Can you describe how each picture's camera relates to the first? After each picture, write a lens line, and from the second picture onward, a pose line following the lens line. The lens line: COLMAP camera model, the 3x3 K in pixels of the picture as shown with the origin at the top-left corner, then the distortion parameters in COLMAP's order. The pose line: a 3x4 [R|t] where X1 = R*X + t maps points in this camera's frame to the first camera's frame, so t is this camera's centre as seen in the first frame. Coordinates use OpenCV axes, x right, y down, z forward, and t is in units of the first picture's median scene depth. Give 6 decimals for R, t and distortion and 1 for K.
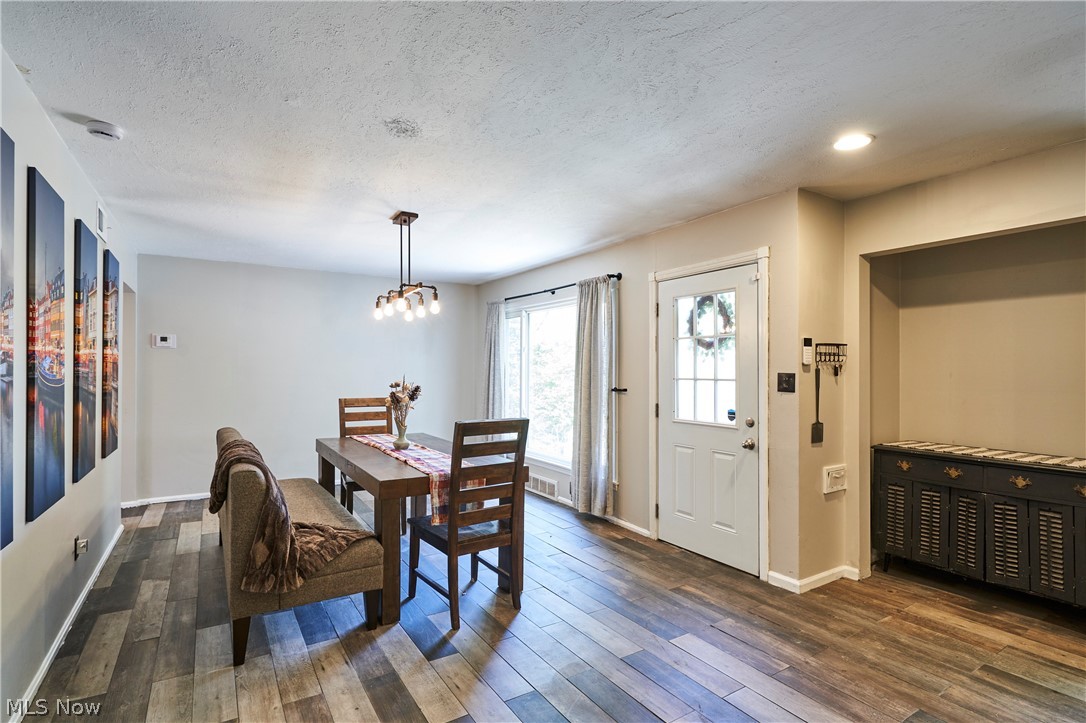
lens RADIAL K [[538.3, 0, 540.3], [0, 538.3, 360.8], [0, 0, 1]] dist [0.002309, -0.001627]
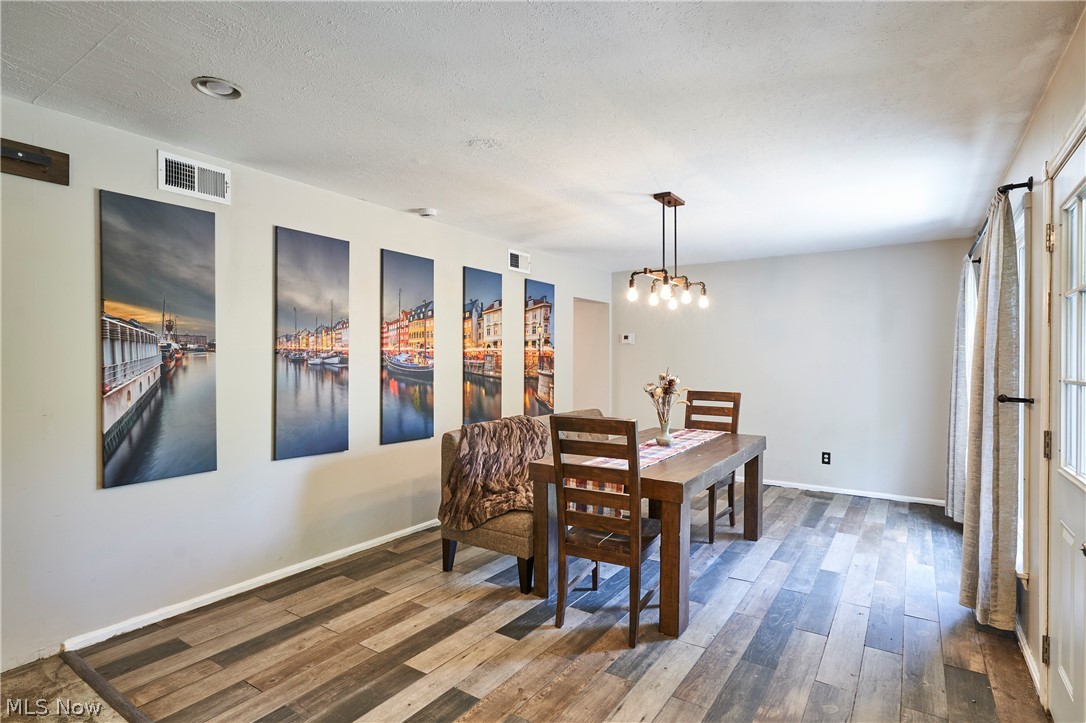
lens RADIAL K [[538.3, 0, 540.3], [0, 538.3, 360.8], [0, 0, 1]] dist [0.002309, -0.001627]
pose [[0.402698, -0.001163, -0.915332, 0.664829], [0.012825, 0.999908, 0.004372, 0.011246], [0.915243, -0.013500, 0.402676, 0.538594]]
